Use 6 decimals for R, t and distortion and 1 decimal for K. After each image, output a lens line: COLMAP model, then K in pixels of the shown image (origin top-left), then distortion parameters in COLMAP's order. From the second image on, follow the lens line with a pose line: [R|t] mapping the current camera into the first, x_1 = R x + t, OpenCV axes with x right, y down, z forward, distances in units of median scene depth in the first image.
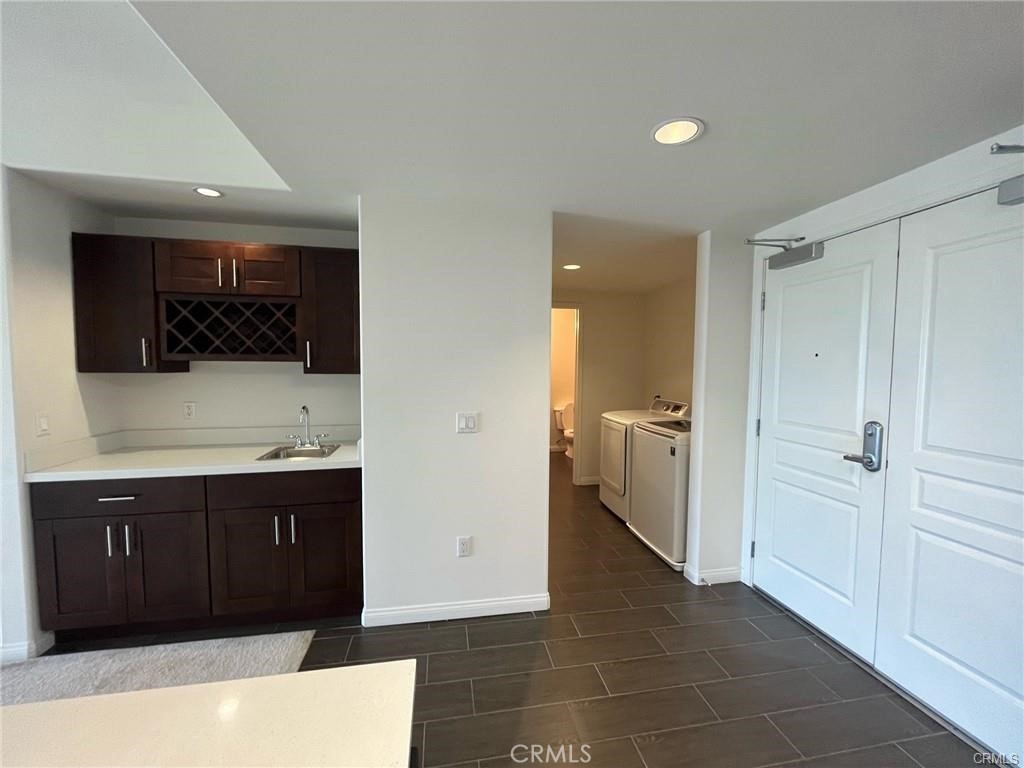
lens RADIAL K [[412.6, 0, 514.4], [0, 412.6, 387.8], [0, 0, 1]] dist [-0.000718, 0.000057]
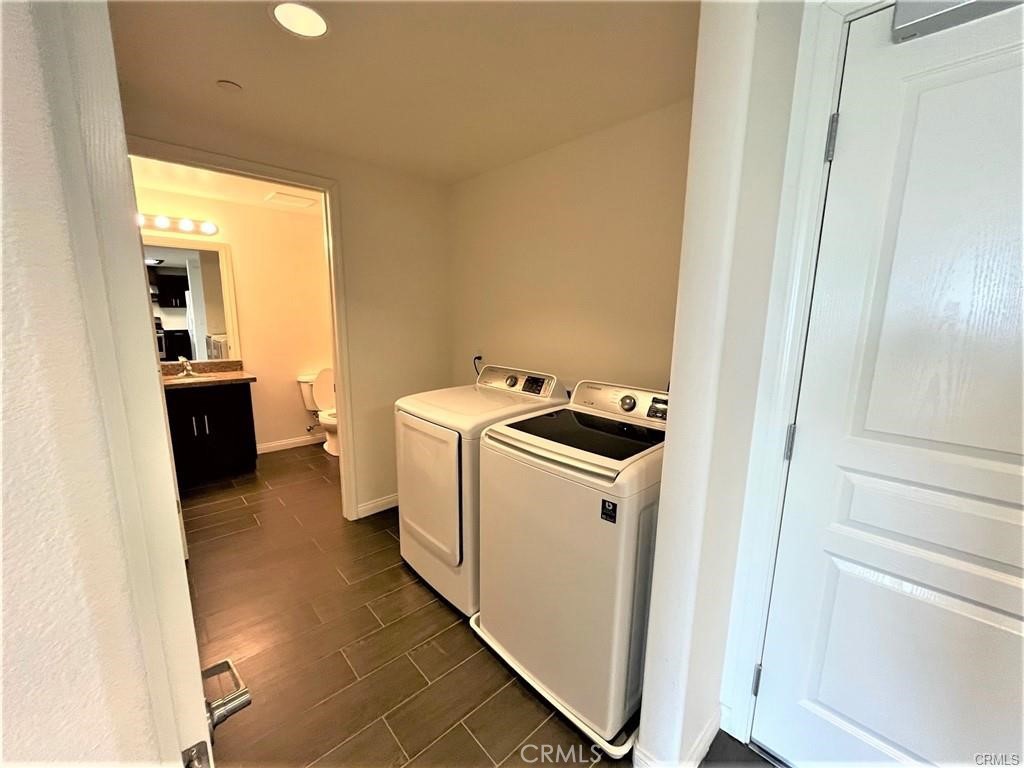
lens RADIAL K [[412.6, 0, 514.4], [0, 412.6, 387.8], [0, 0, 1]] dist [-0.000718, 0.000057]
pose [[0.843026, -0.093198, 0.529737, 0.067740], [0.025179, 0.990633, 0.134213, -0.018279], [-0.537283, -0.099807, 0.837476, 0.502685]]
